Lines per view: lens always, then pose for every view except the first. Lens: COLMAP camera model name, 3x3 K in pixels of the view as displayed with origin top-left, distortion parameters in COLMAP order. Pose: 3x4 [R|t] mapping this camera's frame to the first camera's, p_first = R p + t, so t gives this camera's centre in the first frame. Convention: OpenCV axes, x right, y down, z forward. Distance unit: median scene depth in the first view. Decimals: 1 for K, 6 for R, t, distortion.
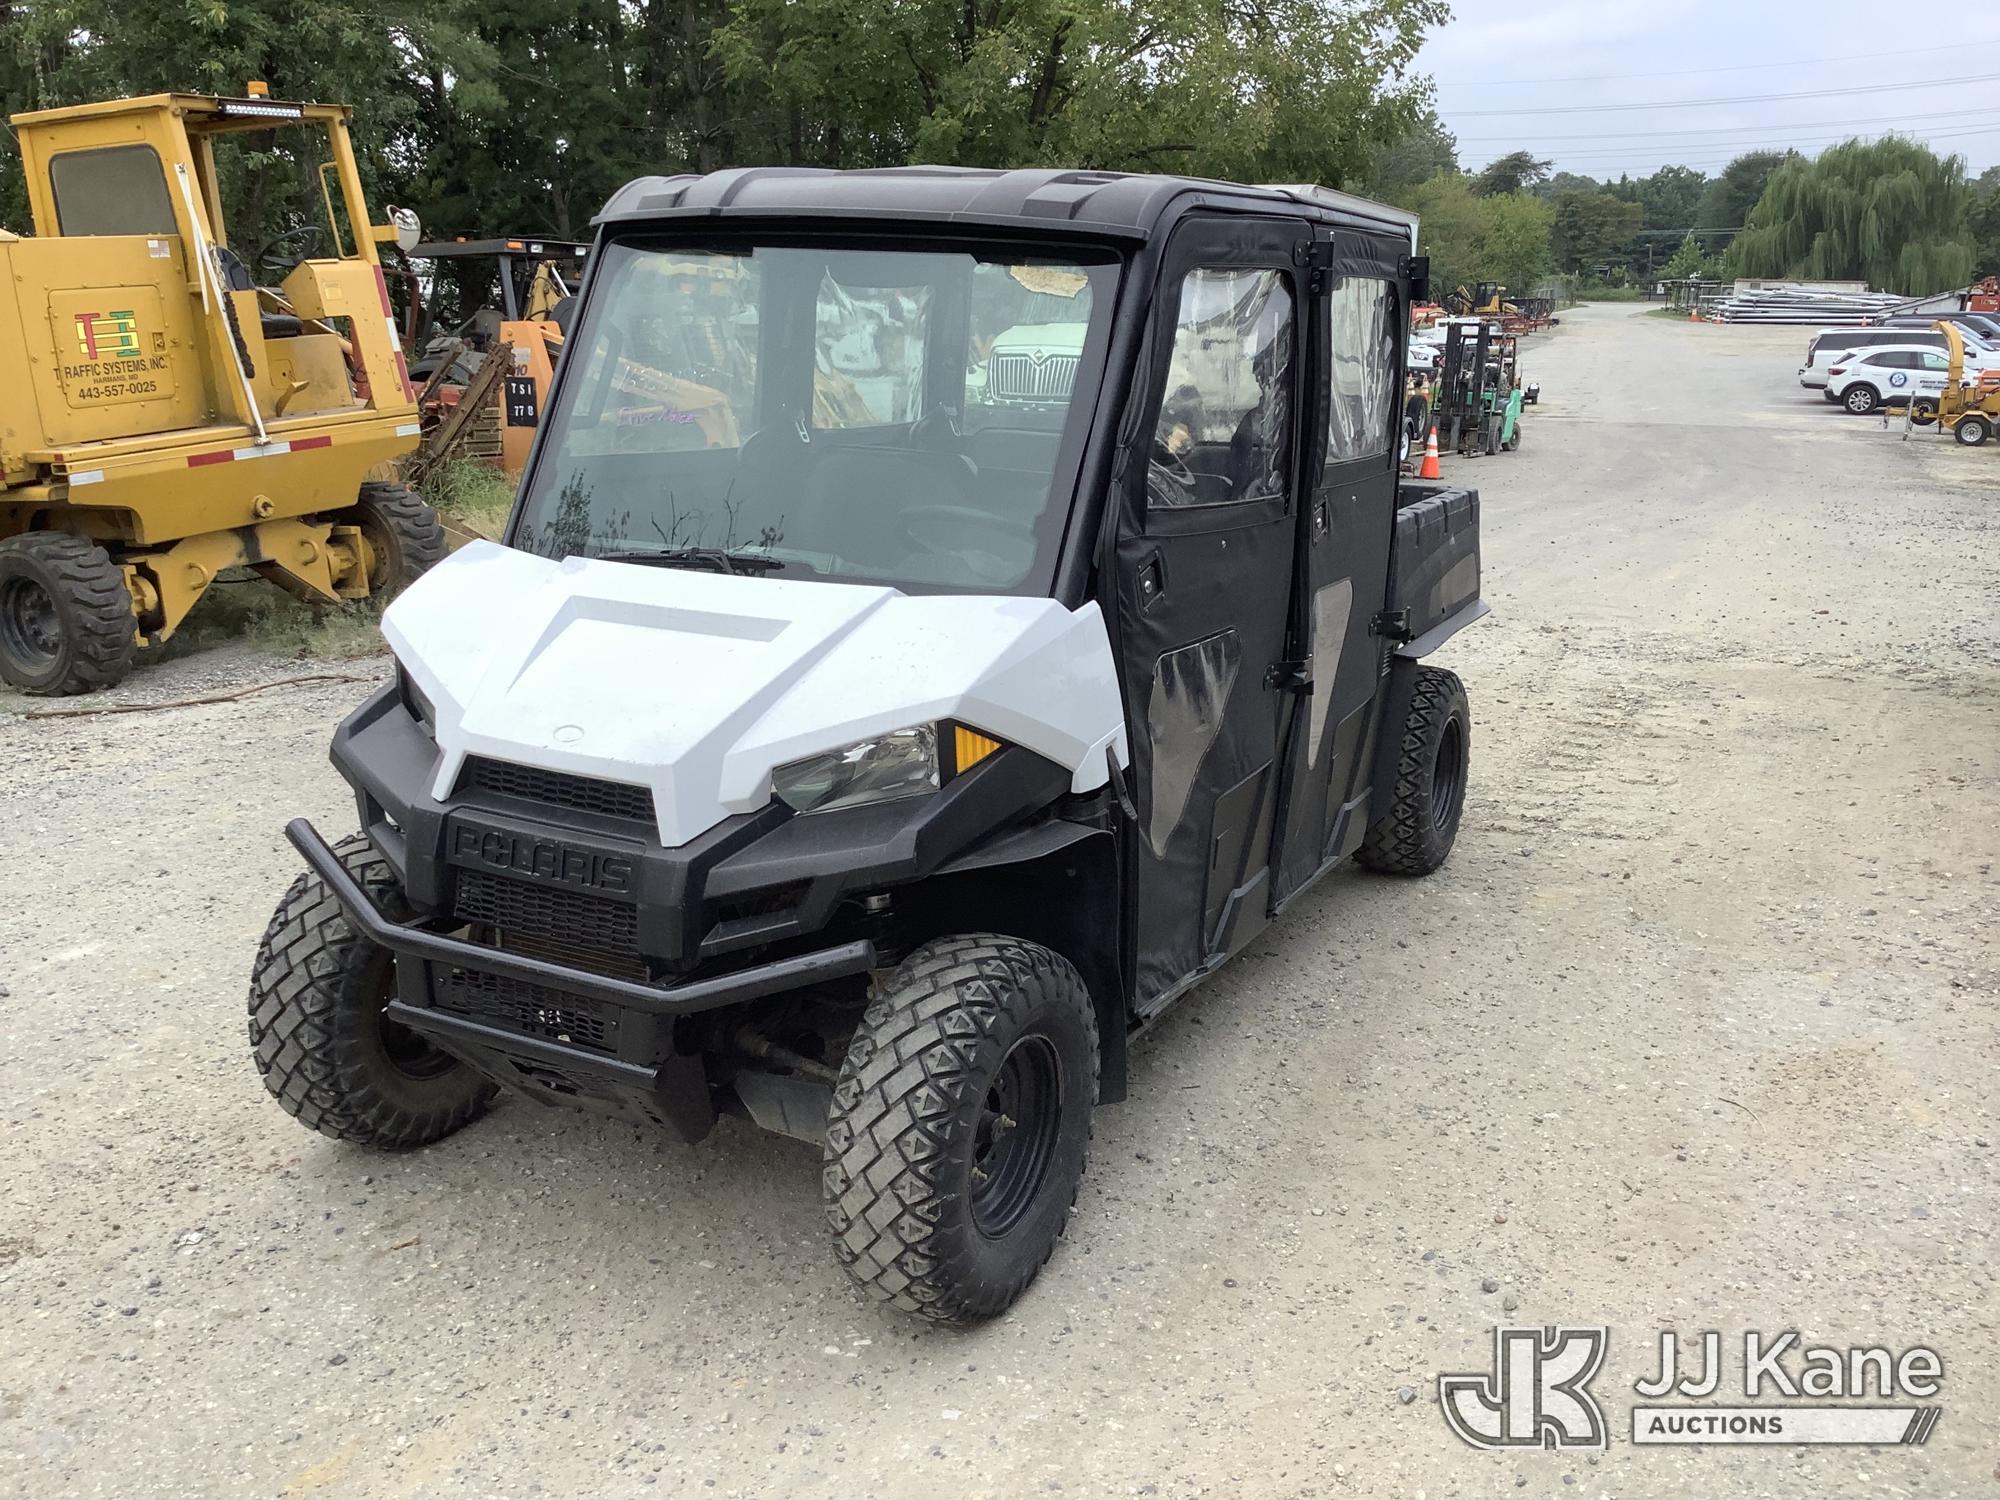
lens RADIAL K [[1902.1, 0, 1000.0], [0, 1902.1, 750.0], [0, 0, 1]] dist [-0.007949, -0.000373]
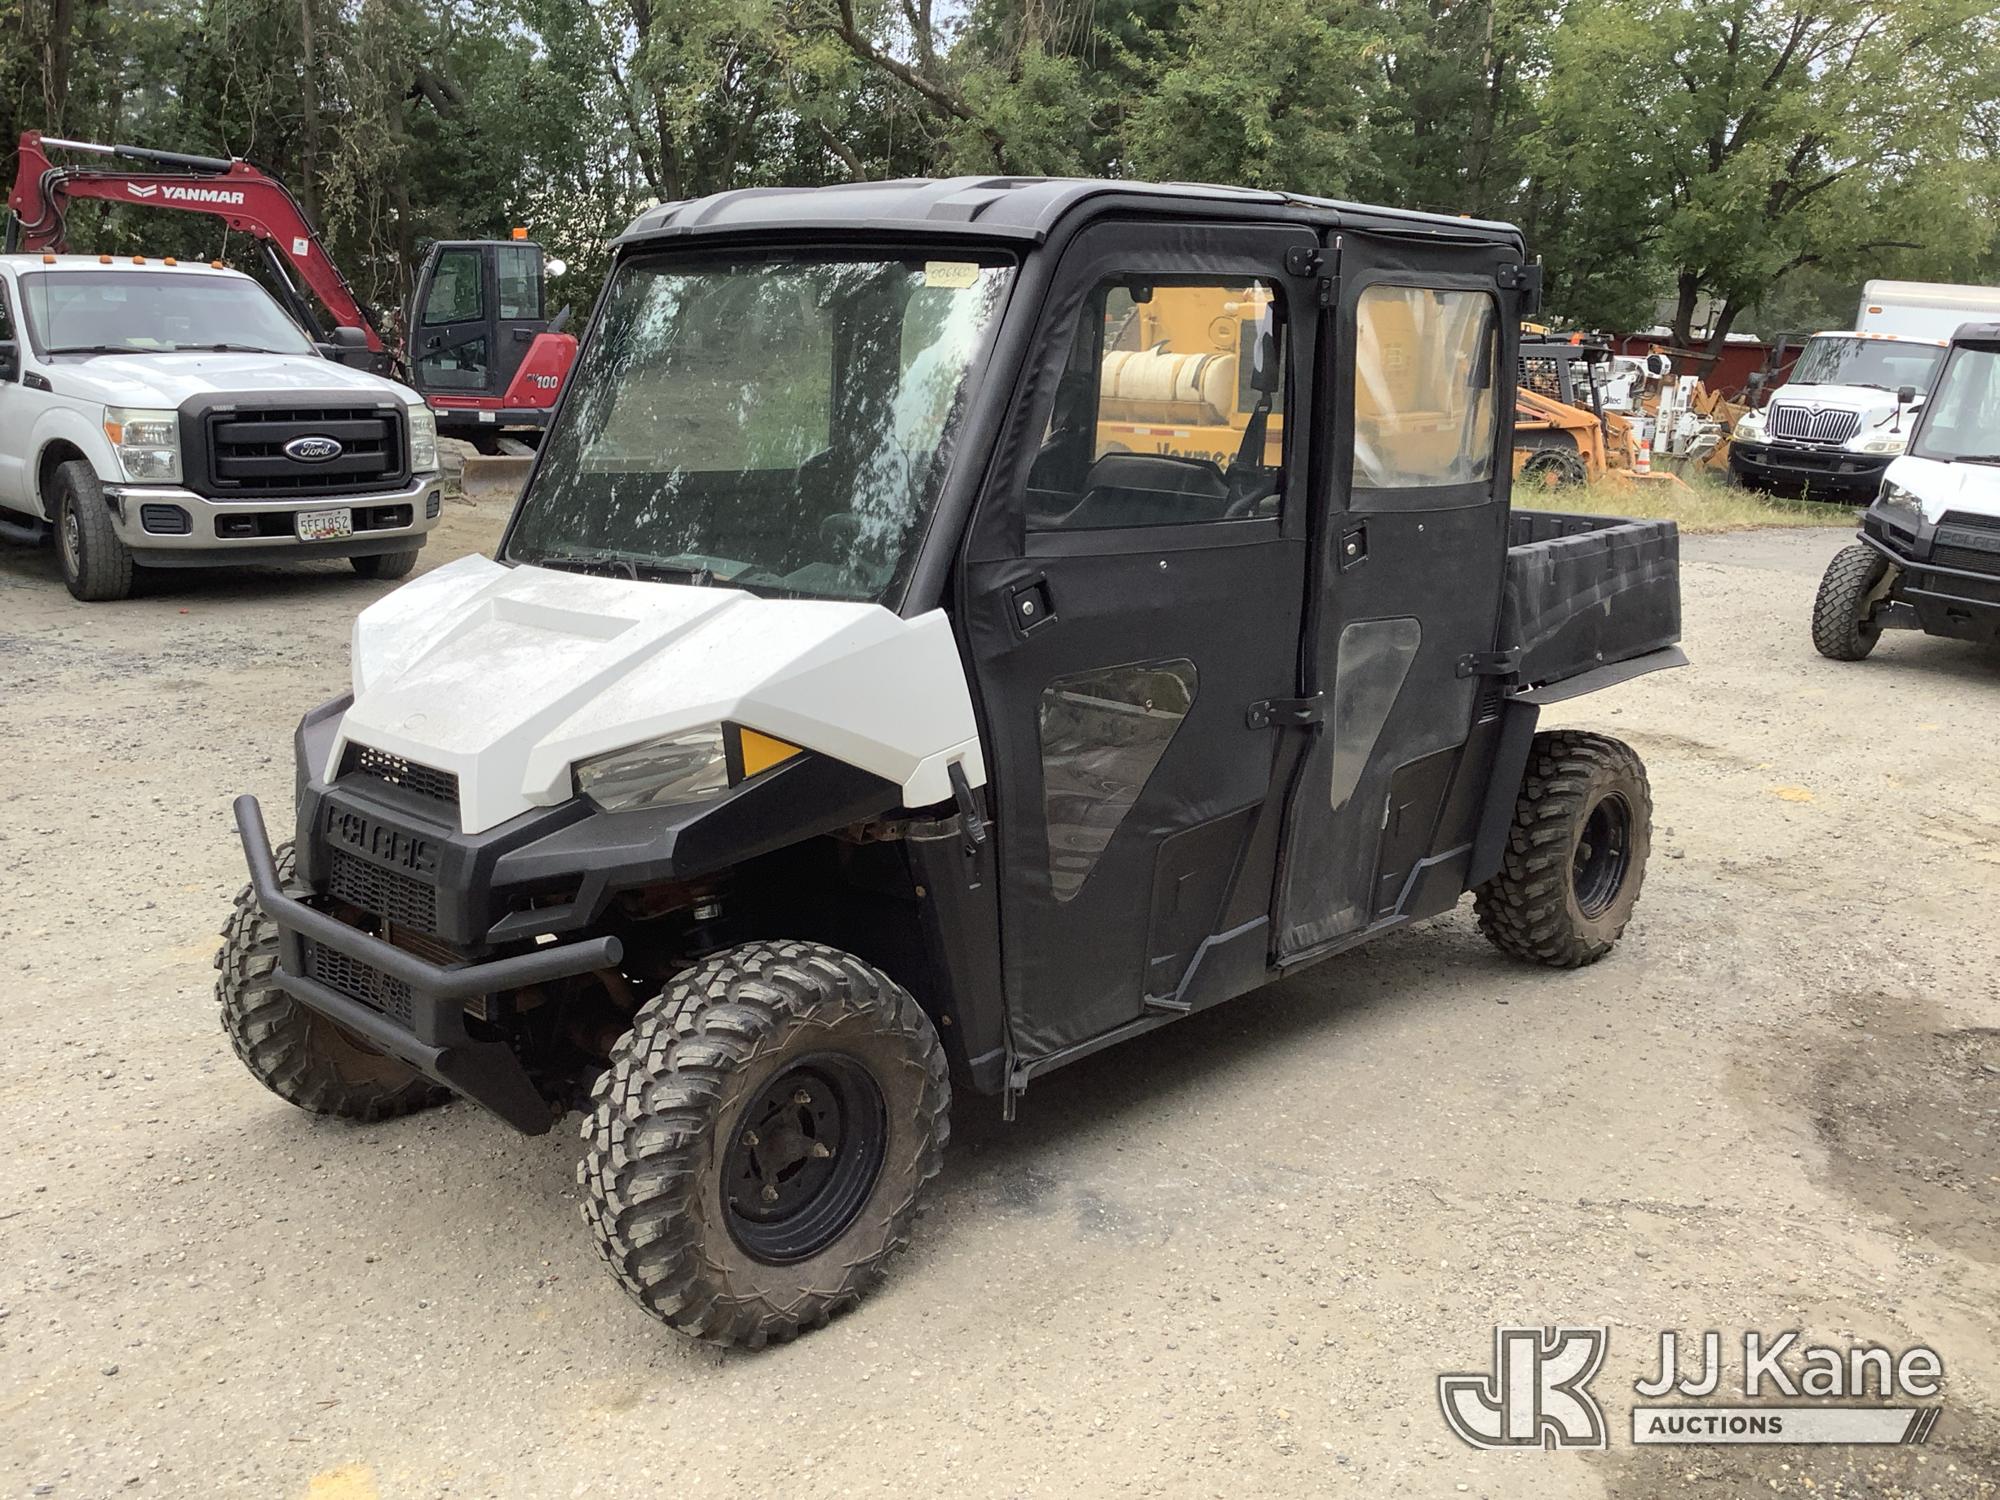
lens RADIAL K [[1902.1, 0, 1000.0], [0, 1902.1, 750.0], [0, 0, 1]] dist [-0.007949, -0.000373]
pose [[0.957549, 0.049856, -0.283927, 0.370325], [-0.062736, 0.997364, -0.036448, 0.025169], [0.281362, 0.052714, 0.958153, 0.099997]]
